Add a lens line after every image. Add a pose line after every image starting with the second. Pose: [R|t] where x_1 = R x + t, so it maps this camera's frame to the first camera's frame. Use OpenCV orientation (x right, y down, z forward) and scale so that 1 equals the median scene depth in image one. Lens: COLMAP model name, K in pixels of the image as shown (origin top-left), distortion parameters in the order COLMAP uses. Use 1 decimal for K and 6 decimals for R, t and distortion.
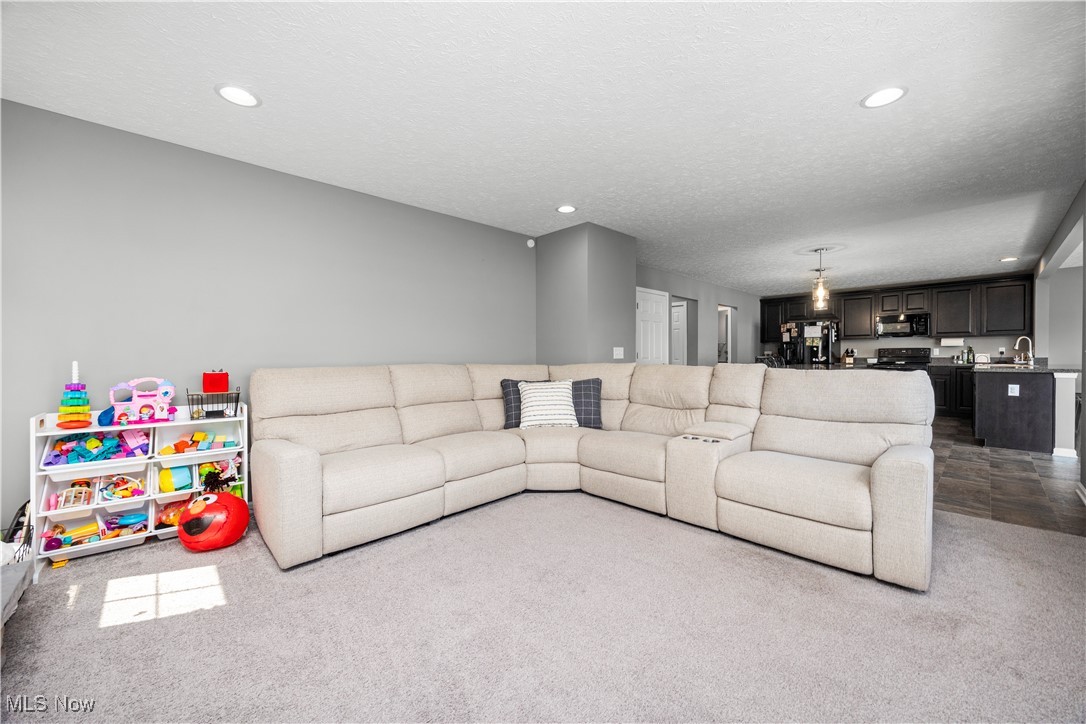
lens RADIAL K [[414.9, 0, 546.8], [0, 414.9, 356.1], [0, 0, 1]] dist [-0.000552, -0.000037]
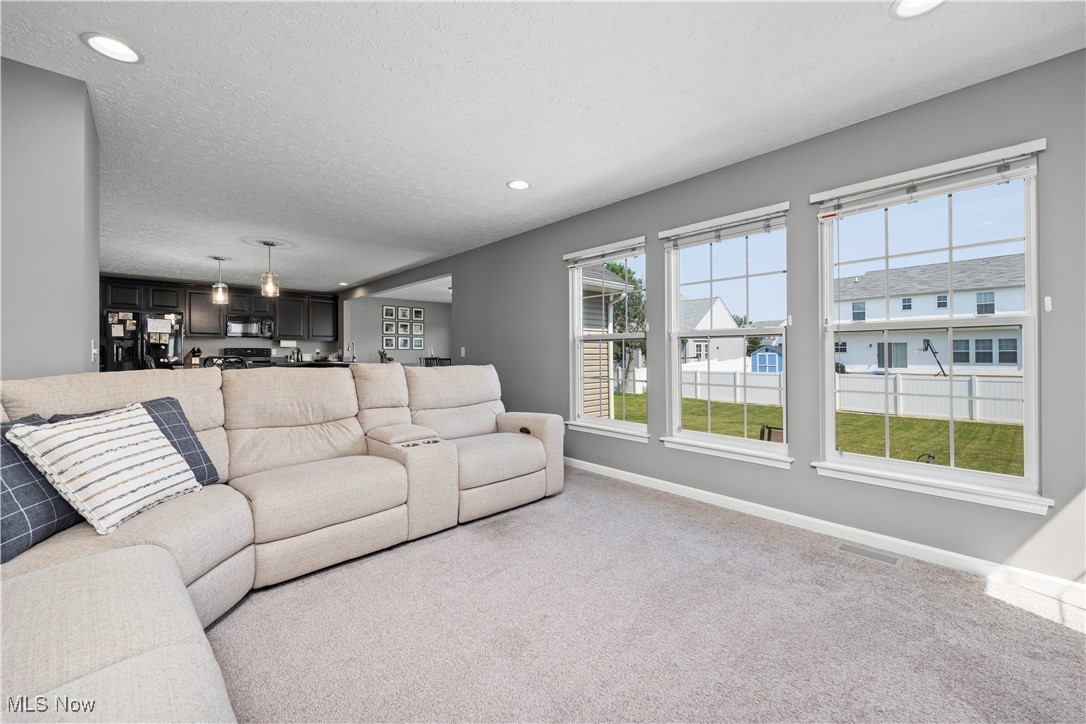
lens RADIAL K [[433.1, 0, 547.8], [0, 433.1, 351.8], [0, 0, 1]] dist [0.000661, 0.000040]
pose [[0.011495, 0.008261, 0.999900, -0.225401], [0.001698, 0.999964, -0.008281, 0.000053], [-0.999932, 0.001793, 0.011481, 0.257257]]
